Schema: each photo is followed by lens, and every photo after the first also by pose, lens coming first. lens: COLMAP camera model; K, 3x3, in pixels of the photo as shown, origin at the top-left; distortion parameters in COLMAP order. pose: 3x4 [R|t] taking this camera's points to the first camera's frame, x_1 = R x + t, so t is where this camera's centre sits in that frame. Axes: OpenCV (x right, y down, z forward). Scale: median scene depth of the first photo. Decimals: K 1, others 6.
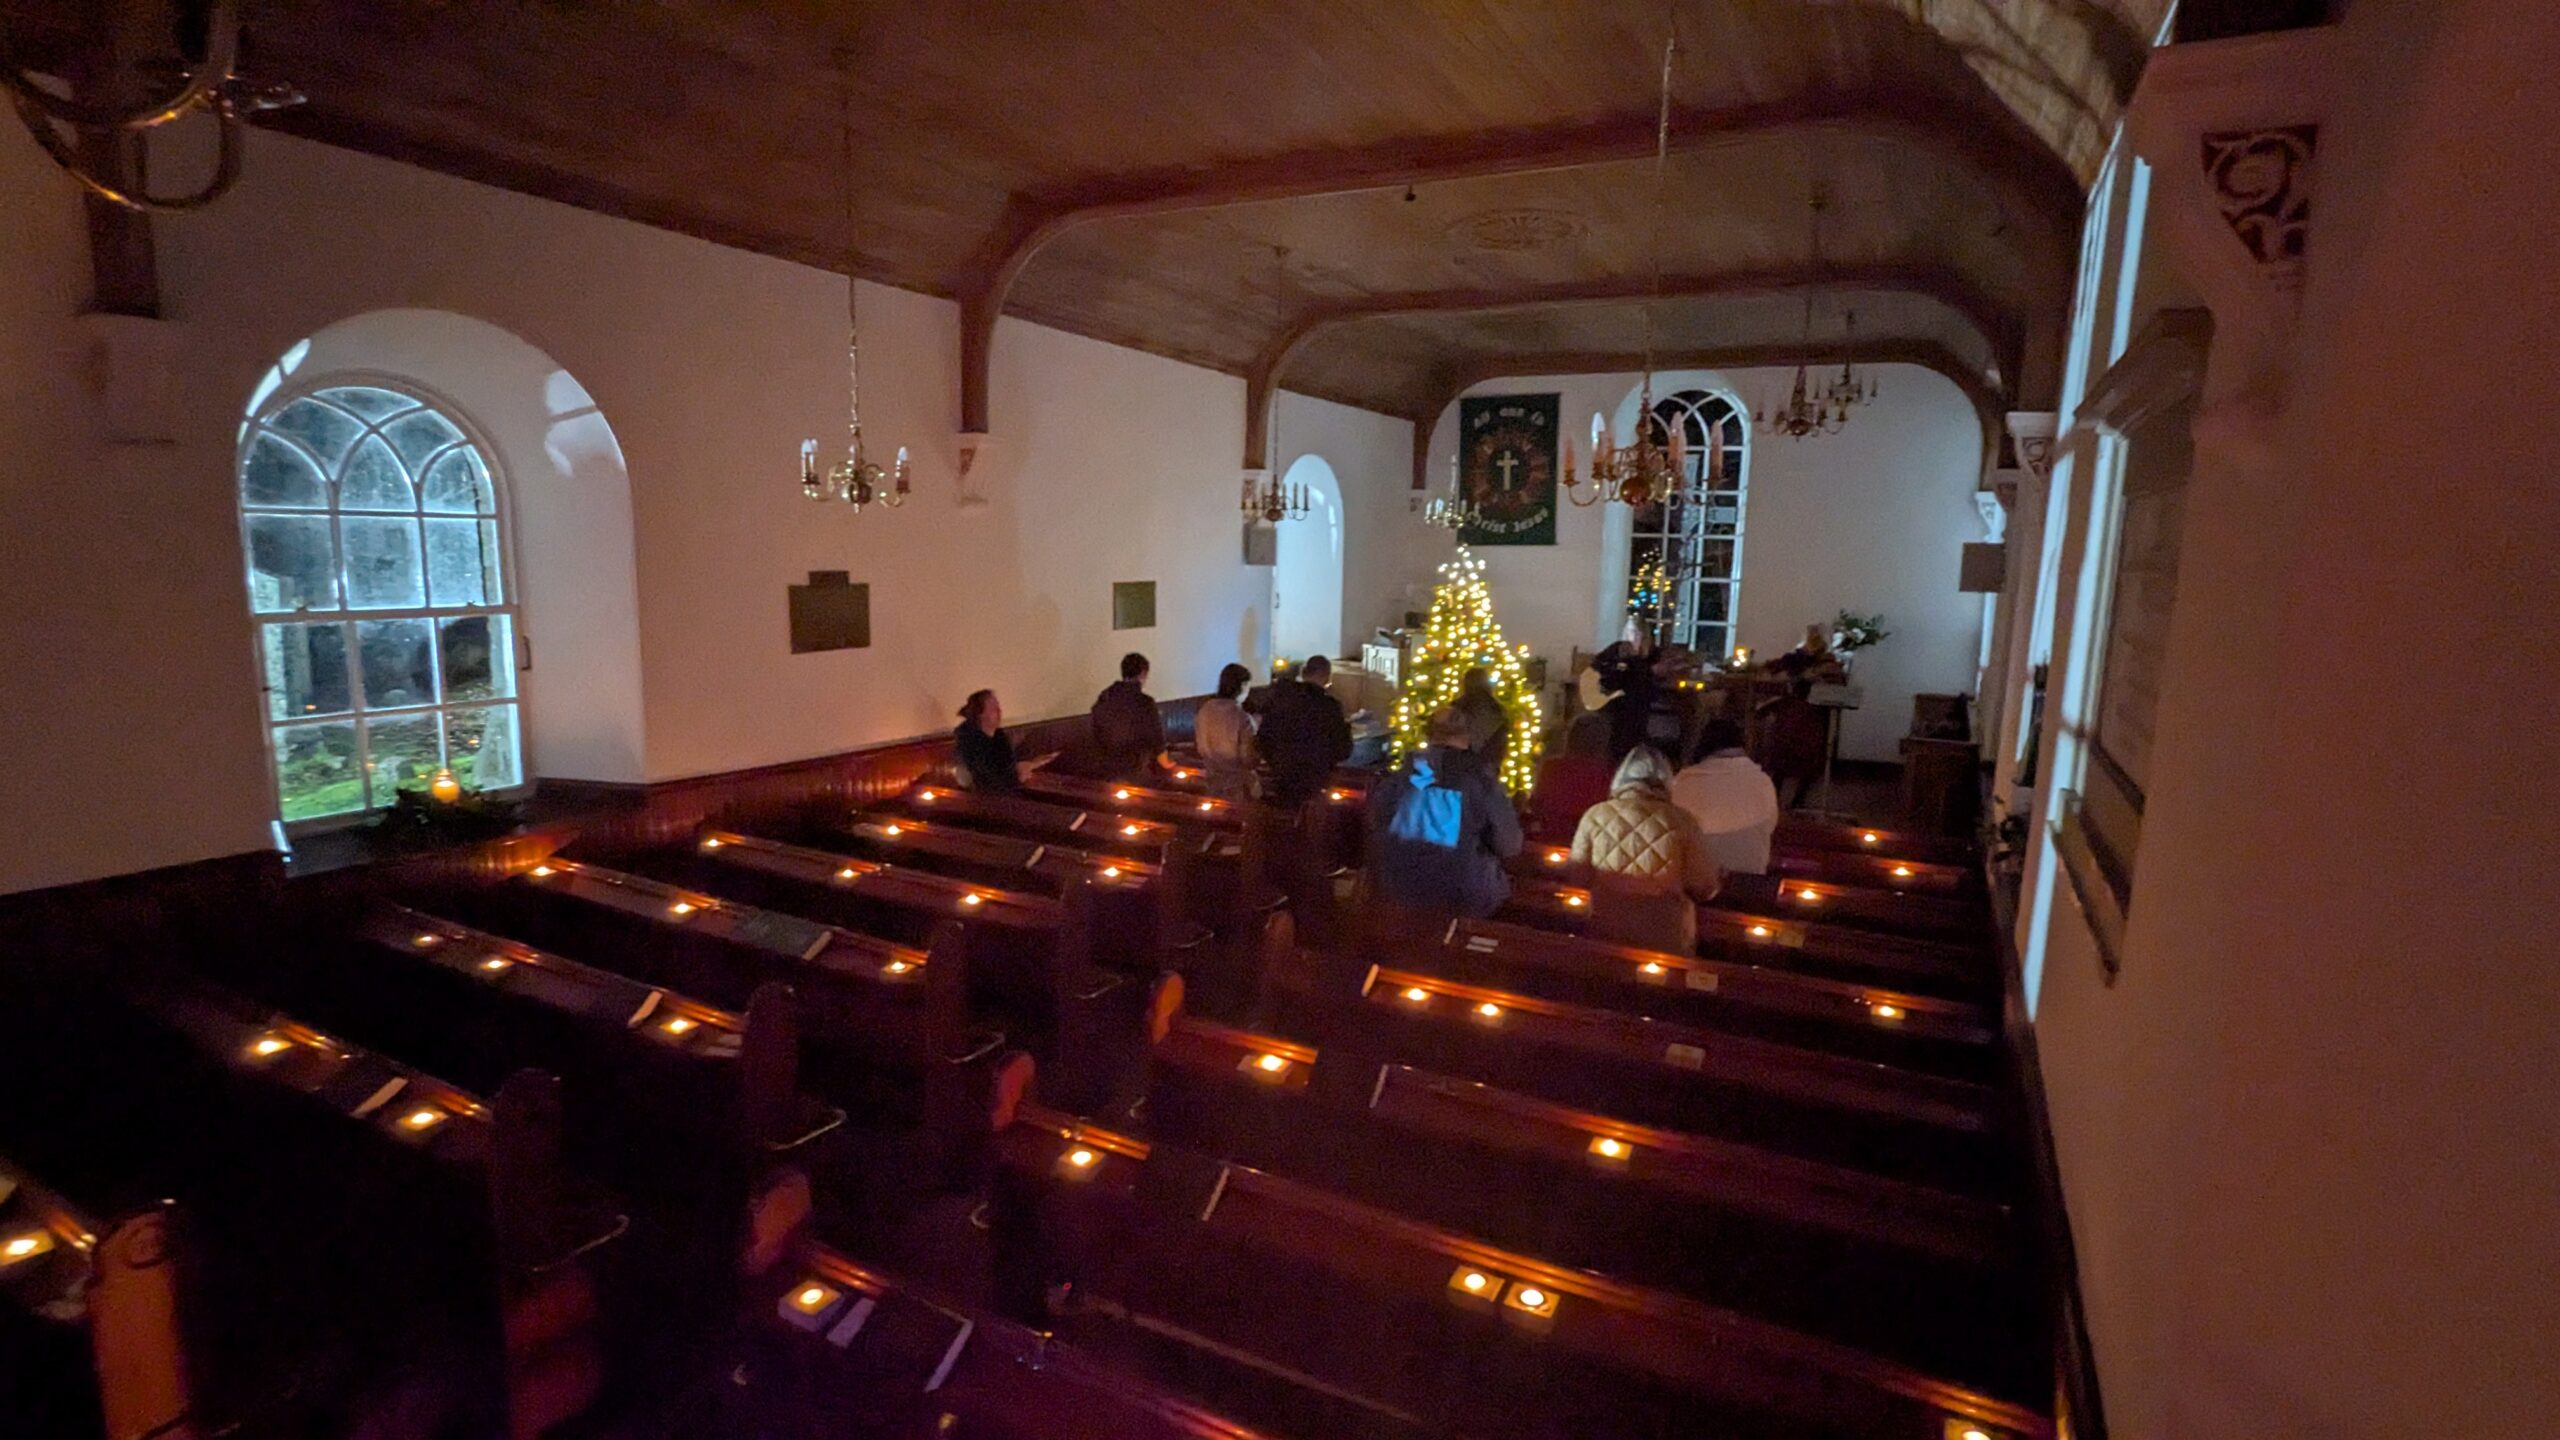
lens RADIAL K [[1235.4, 0, 1280.8], [0, 1235.4, 735.9], [0, 0, 1]] dist [-0.010728, -0.002743]
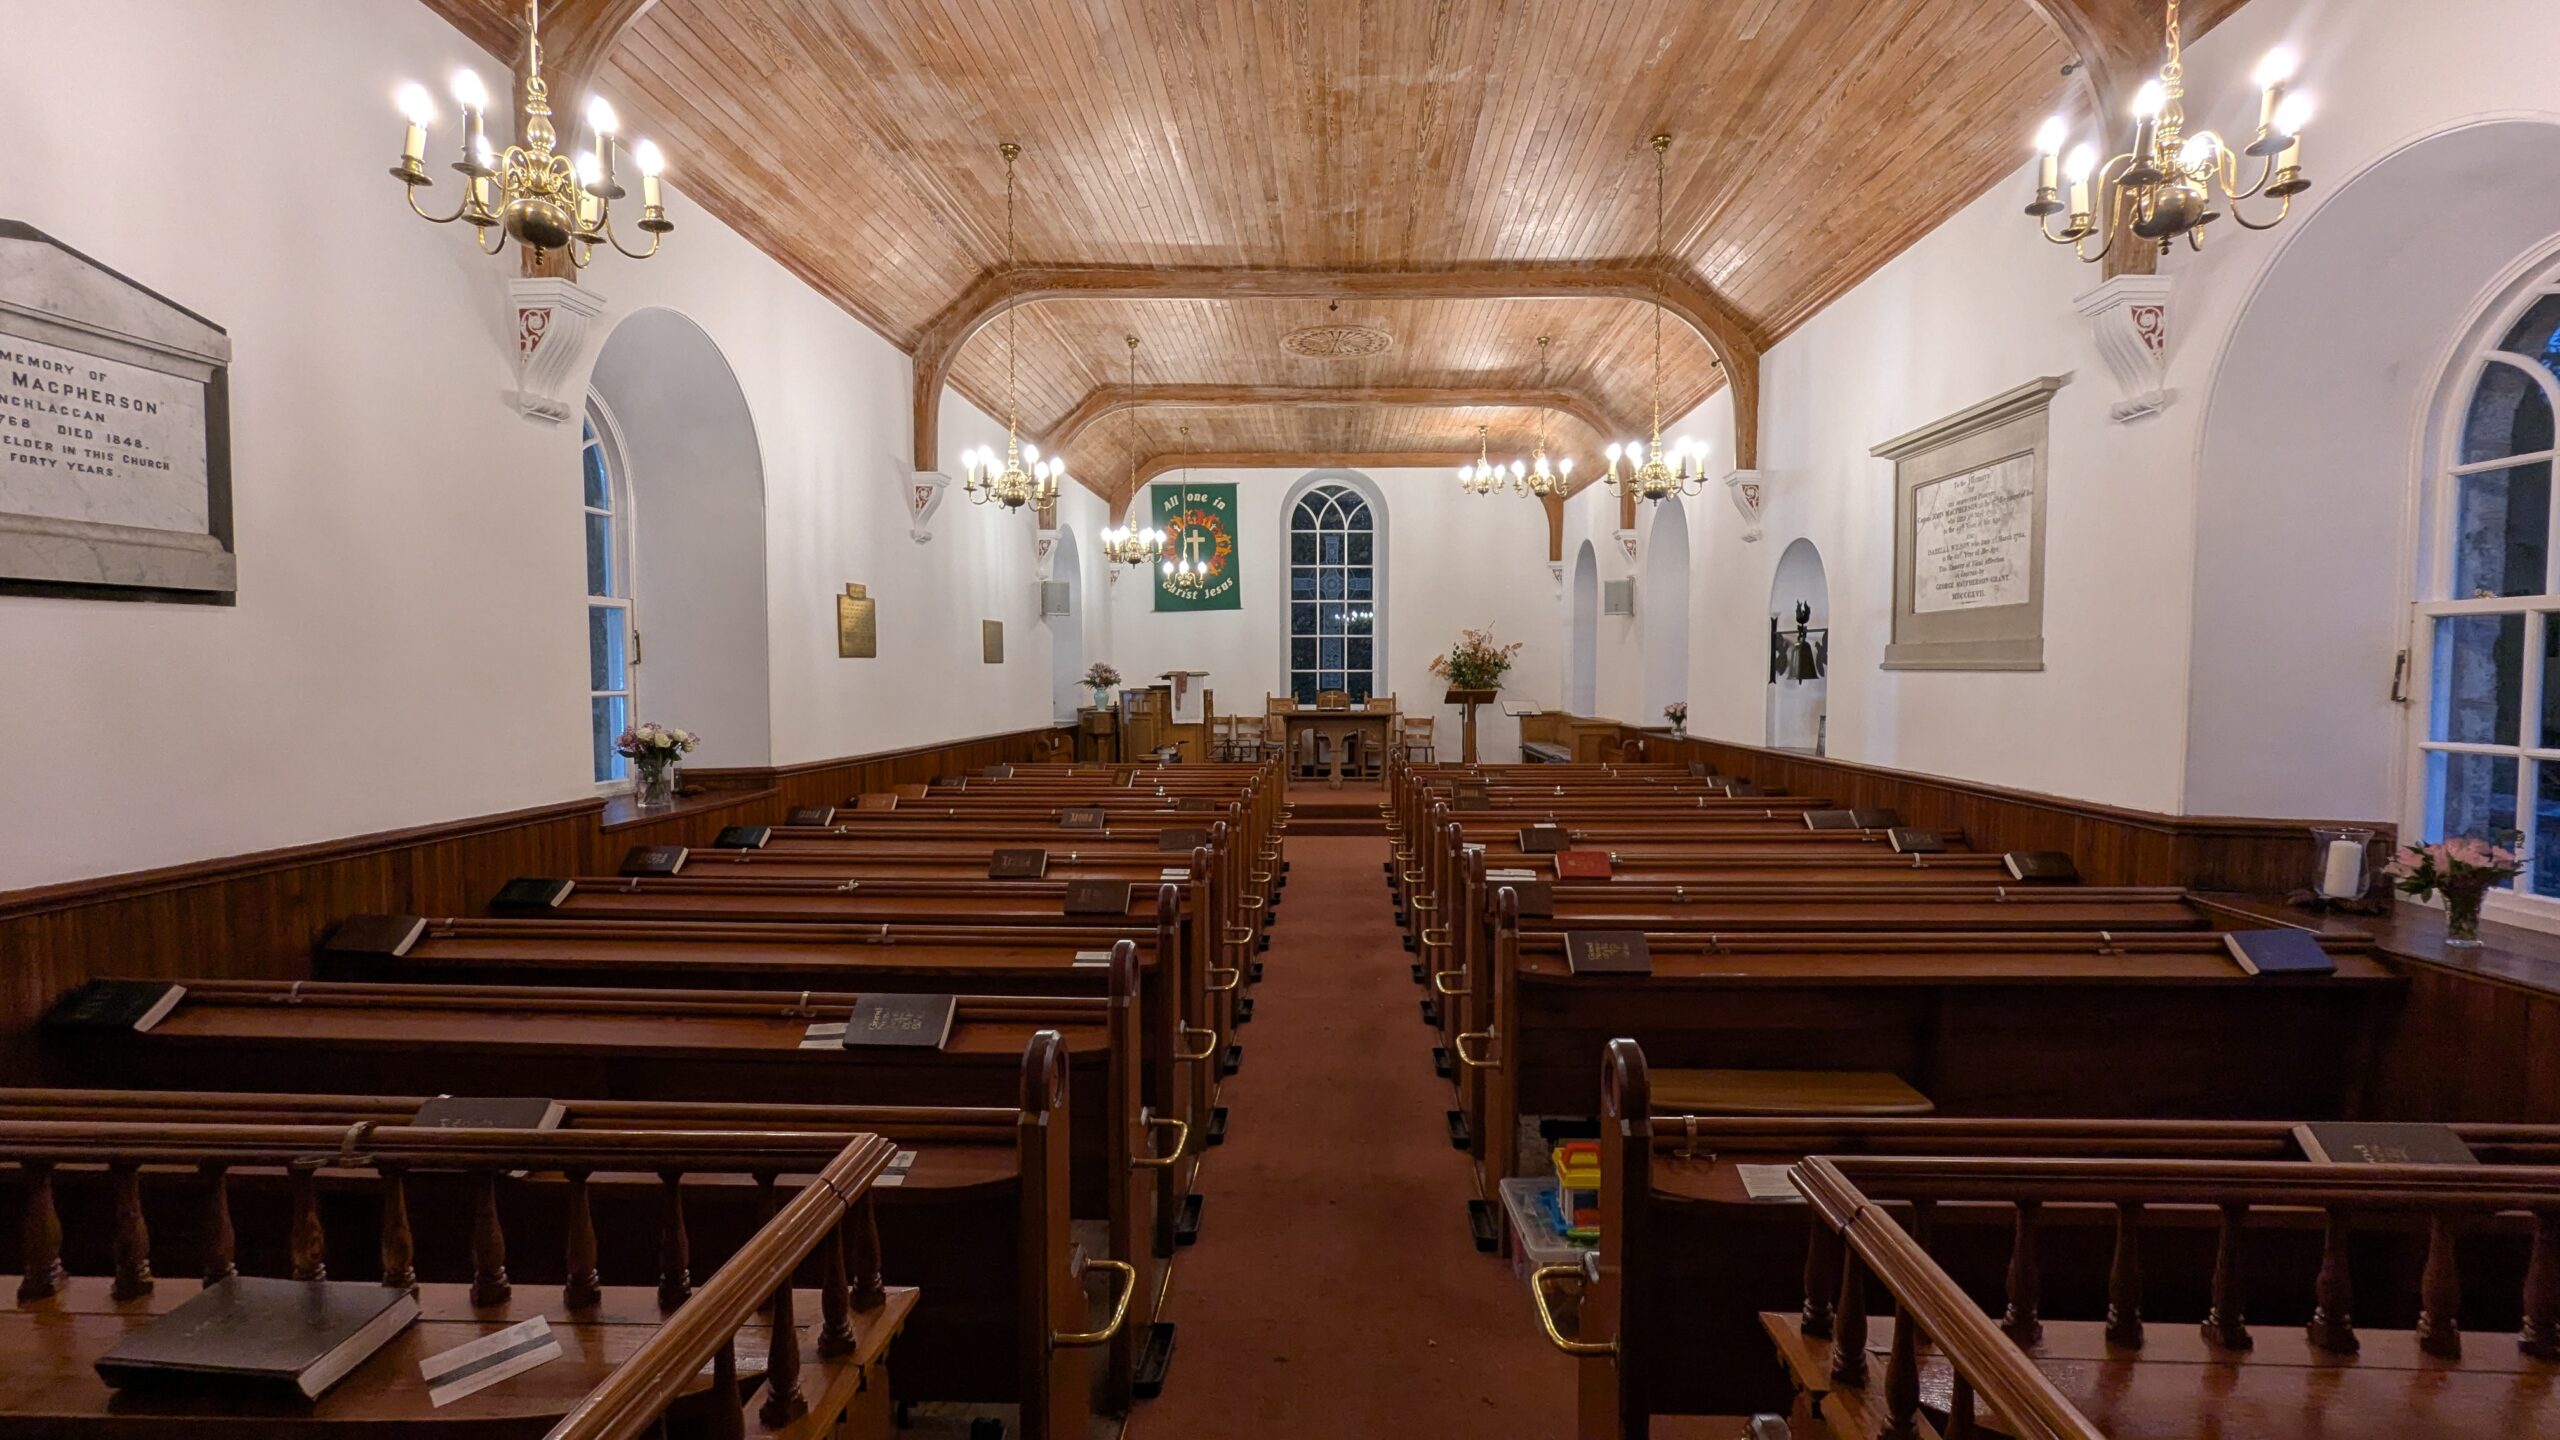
lens RADIAL K [[1235.4, 0, 1272.0], [0, 1235.4, 759.9], [0, 0, 1]] dist [-0.010728, -0.002743]
pose [[0.903532, -0.048765, 0.425736, -0.283176], [0.082489, 0.994716, -0.061126, 0.070528], [-0.420506, 0.090348, 0.902780, -0.080355]]
